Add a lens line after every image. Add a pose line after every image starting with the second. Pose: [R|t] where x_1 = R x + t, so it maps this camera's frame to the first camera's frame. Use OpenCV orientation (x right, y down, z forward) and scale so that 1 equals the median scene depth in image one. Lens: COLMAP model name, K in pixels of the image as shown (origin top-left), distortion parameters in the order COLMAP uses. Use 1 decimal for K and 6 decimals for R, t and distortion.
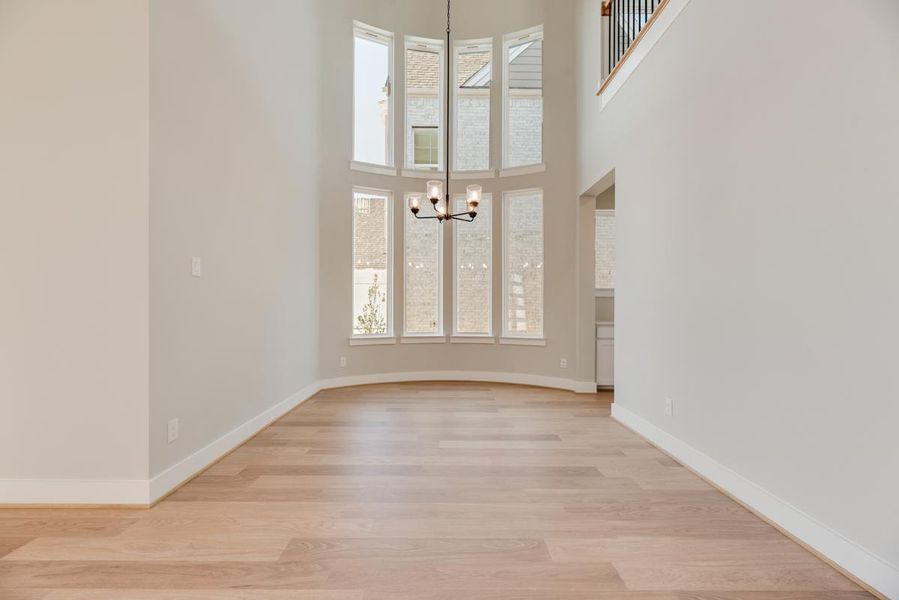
lens RADIAL K [[364.3, 0, 447.2], [0, 364.3, 301.4], [0, 0, 1]] dist [0.001108, 0.000080]
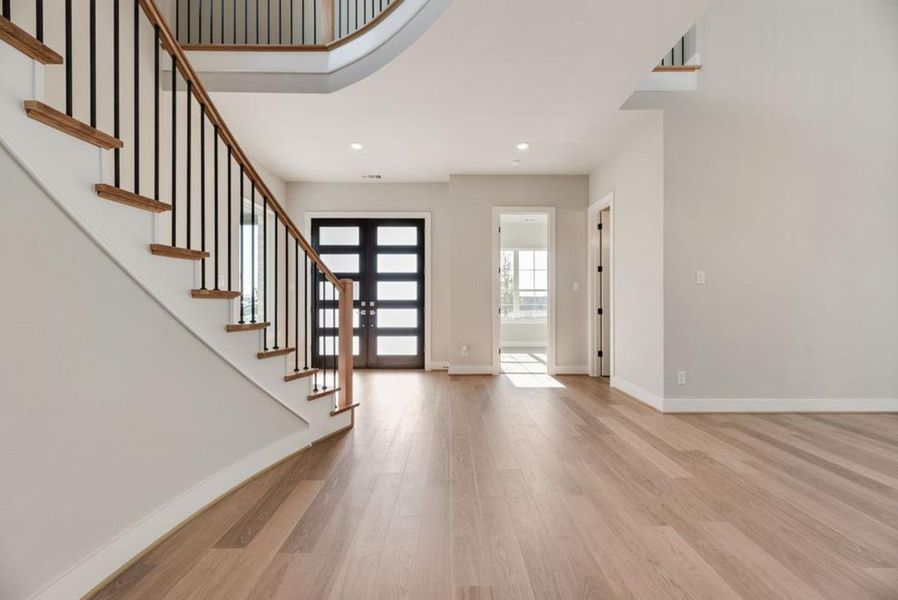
lens RADIAL K [[363.9, 0, 446.7], [0, 363.9, 301.4], [0, 0, 1]] dist [0.001108, 0.000080]
pose [[-0.000674, -0.000317, -1.000000, 0.908105], [0.005140, 0.999987, -0.000320, -0.001330], [0.999987, -0.005140, -0.000672, -0.070873]]
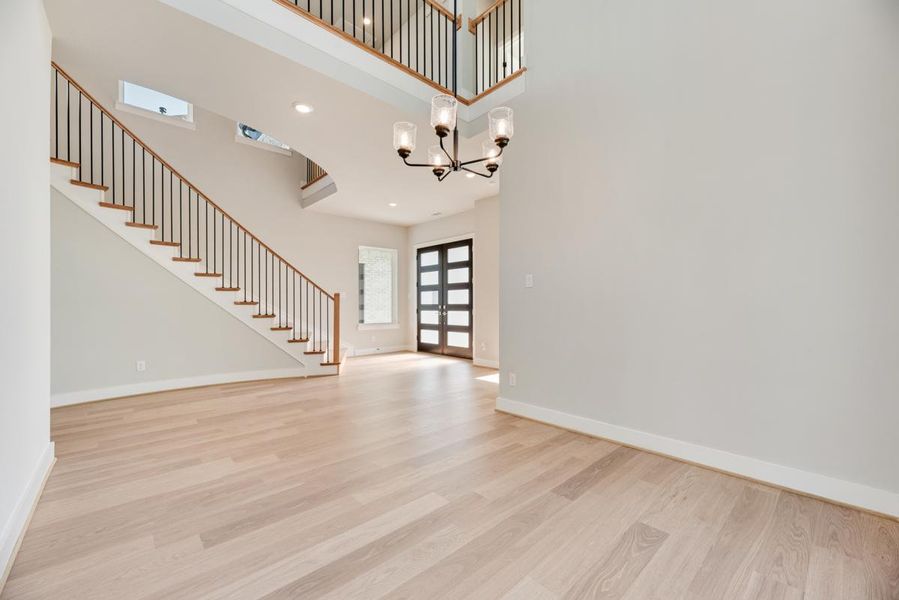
lens RADIAL K [[364.3, 0, 447.2], [0, 364.3, 301.4], [0, 0, 1]] dist [0.001108, 0.000080]
pose [[-0.748444, -0.006010, -0.663171, 0.603178], [0.005230, 0.999874, -0.014965, 0.010702], [0.663177, -0.014669, -0.748319, 2.050508]]
